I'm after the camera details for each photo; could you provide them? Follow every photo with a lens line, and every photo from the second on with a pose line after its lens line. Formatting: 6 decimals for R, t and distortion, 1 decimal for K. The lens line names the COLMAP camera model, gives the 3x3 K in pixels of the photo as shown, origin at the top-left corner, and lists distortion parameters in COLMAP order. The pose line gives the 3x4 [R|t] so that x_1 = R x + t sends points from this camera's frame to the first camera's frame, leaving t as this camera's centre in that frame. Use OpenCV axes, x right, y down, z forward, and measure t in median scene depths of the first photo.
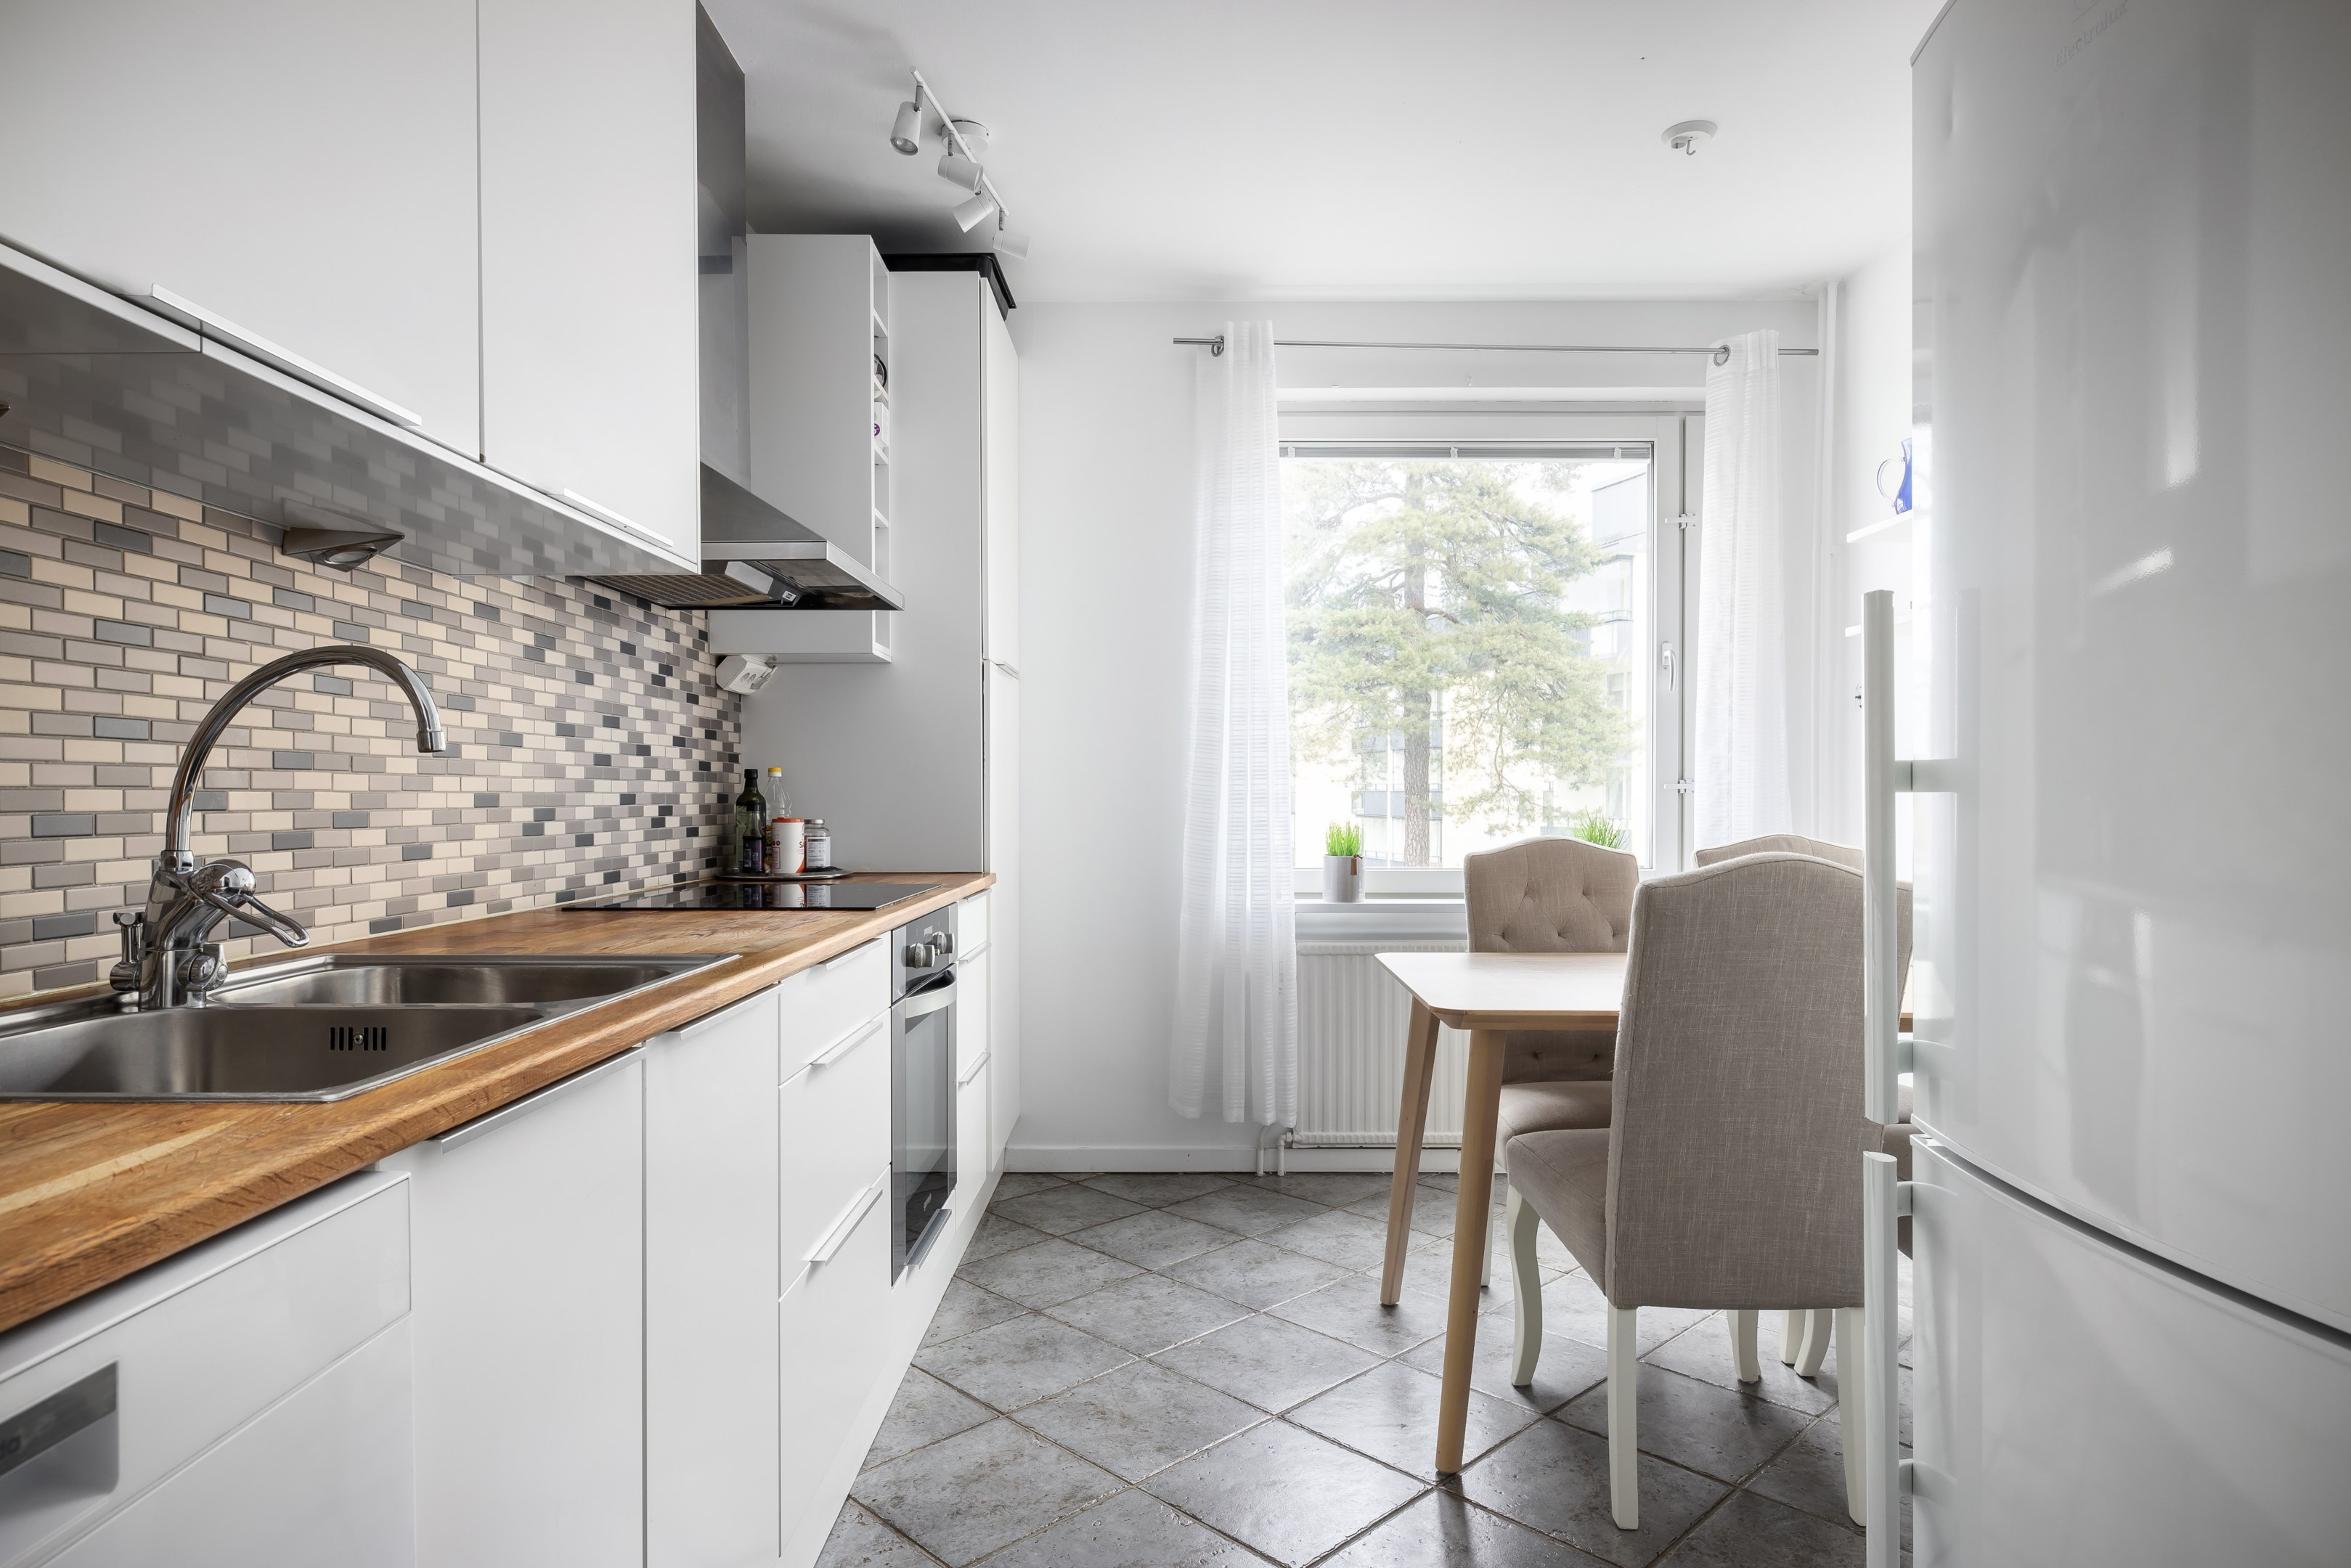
lens RADIAL K [[1366.1, 0, 1191.3], [0, 1366.1, 813.1], [0, 0, 1]] dist [0.020649, -0.000369]
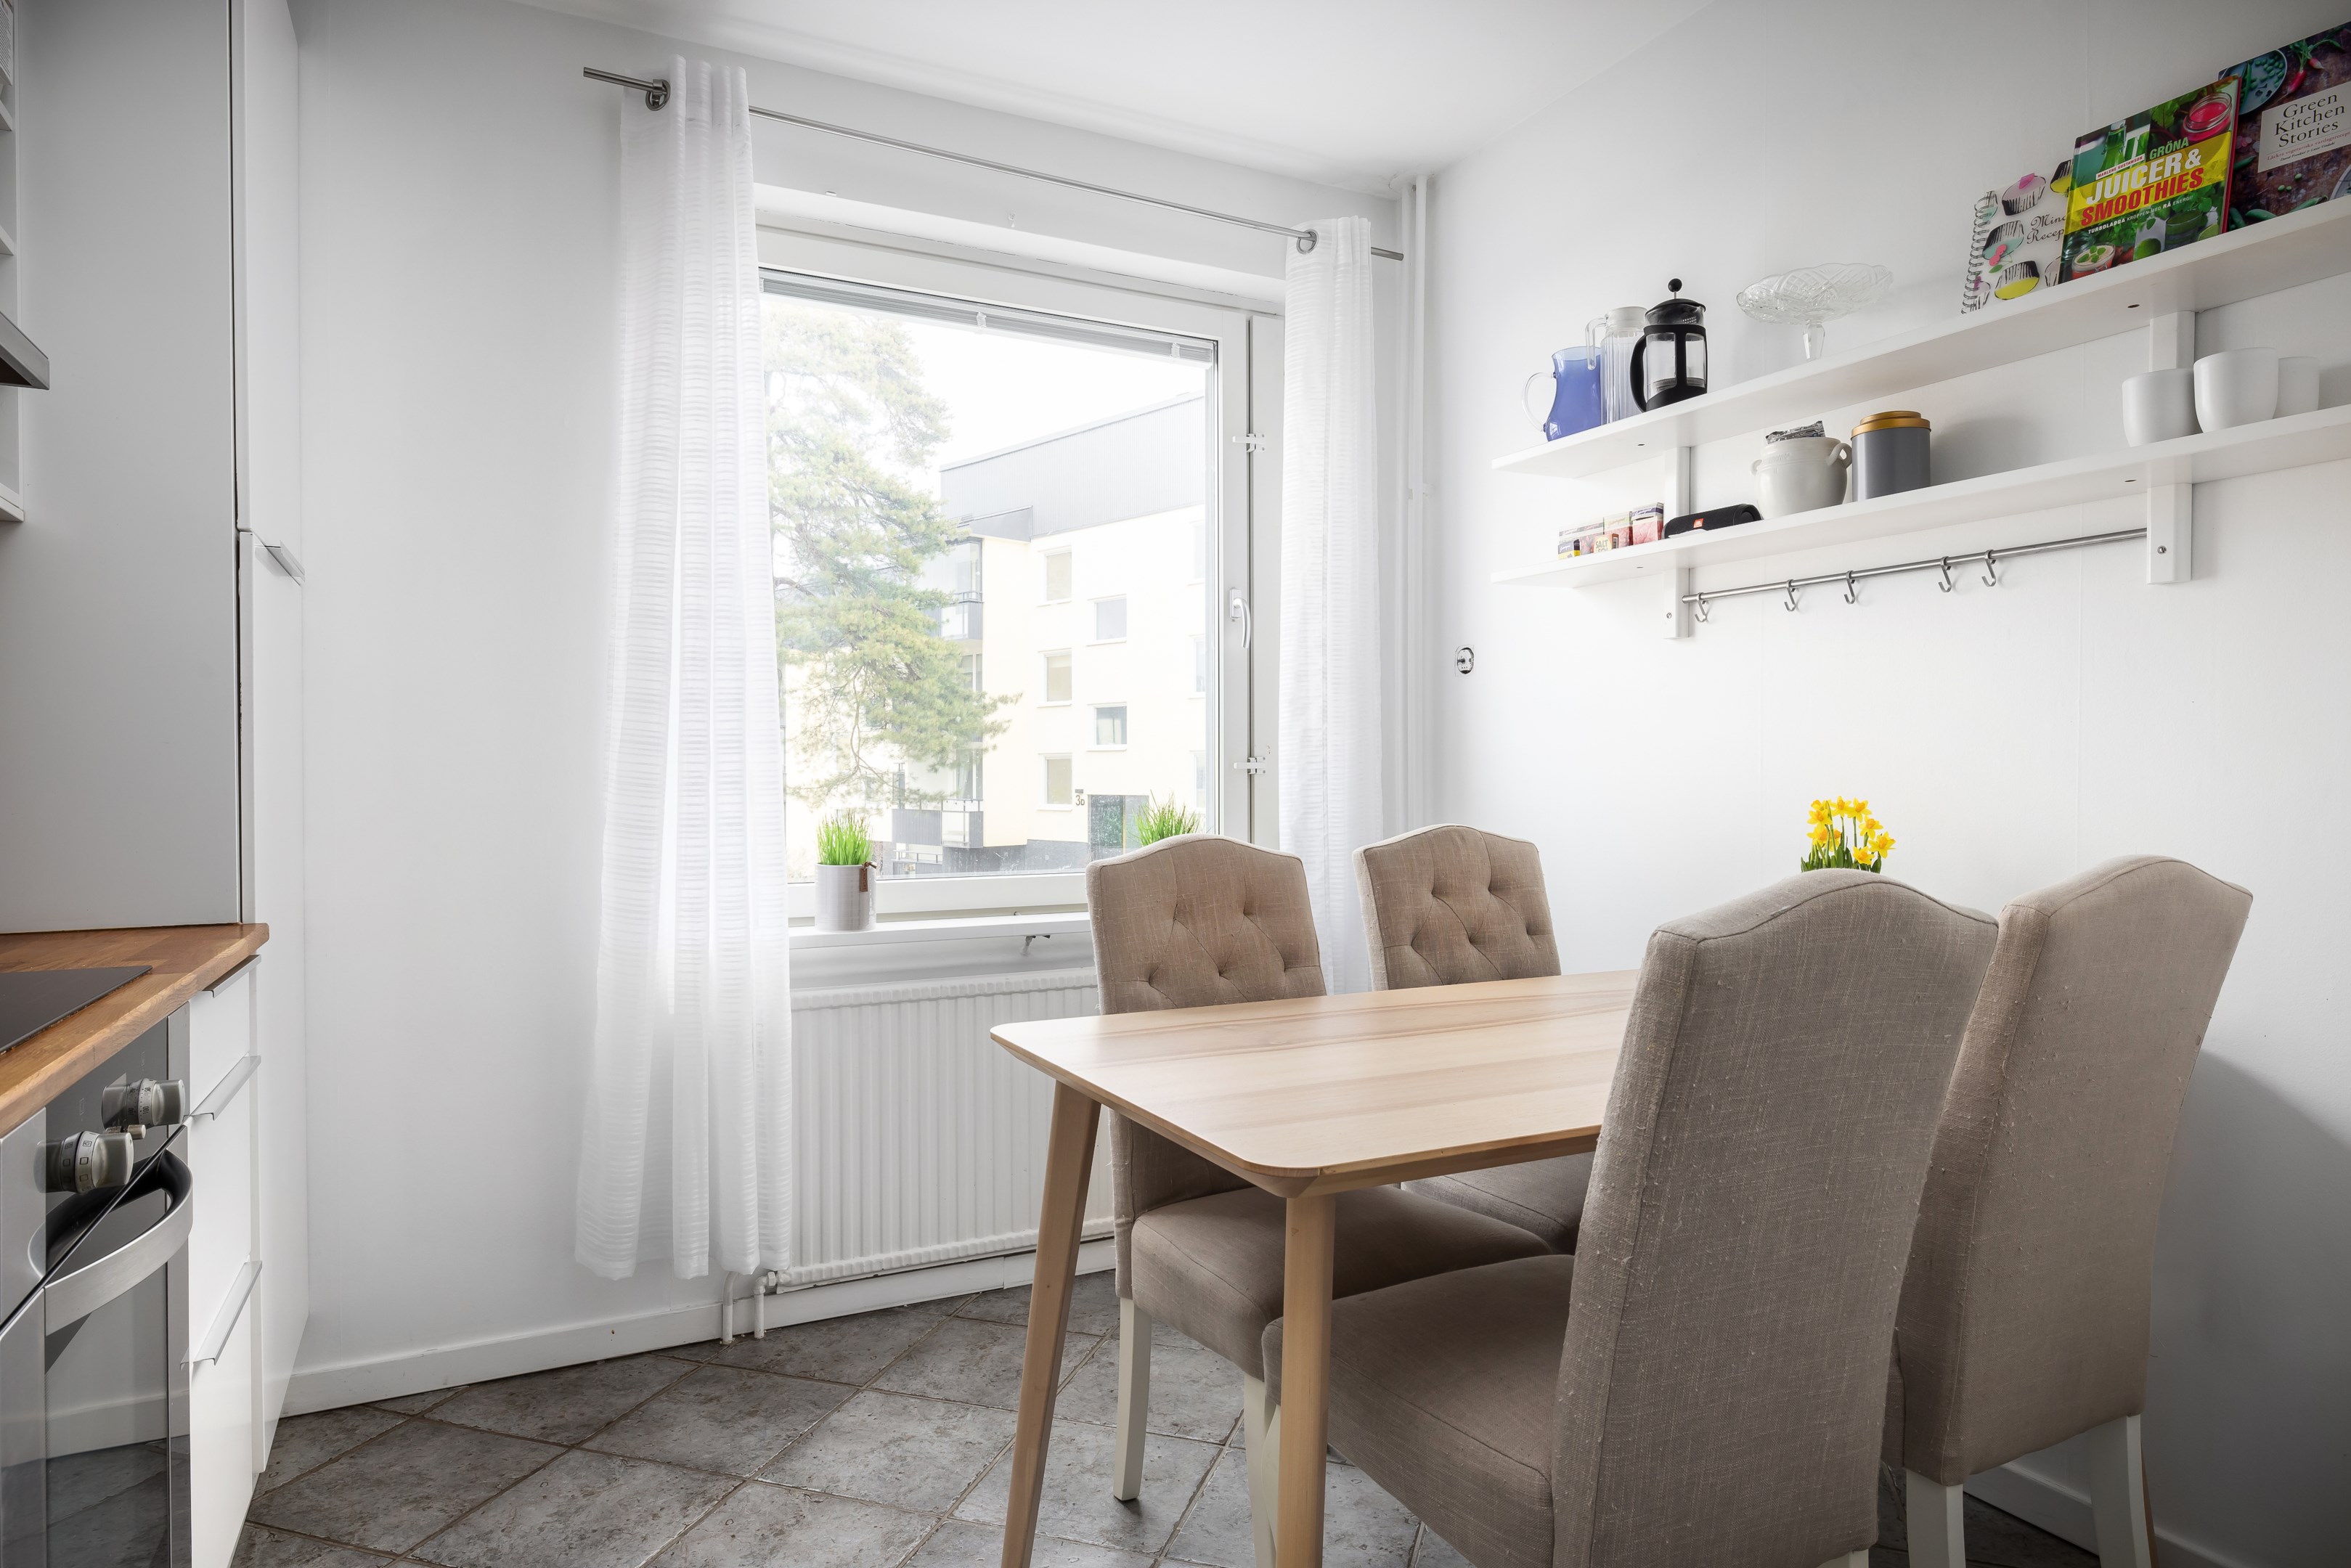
lens RADIAL K [[1379.8, 0, 1175.7], [0, 1379.8, 786.2], [0, 0, 1]] dist [-0.008672, 0.003508]
pose [[0.893207, -0.005256, 0.449615, -0.057269], [0.008365, 0.999953, -0.004929, -0.003727], [-0.449568, 0.008164, 0.893209, 0.301445]]
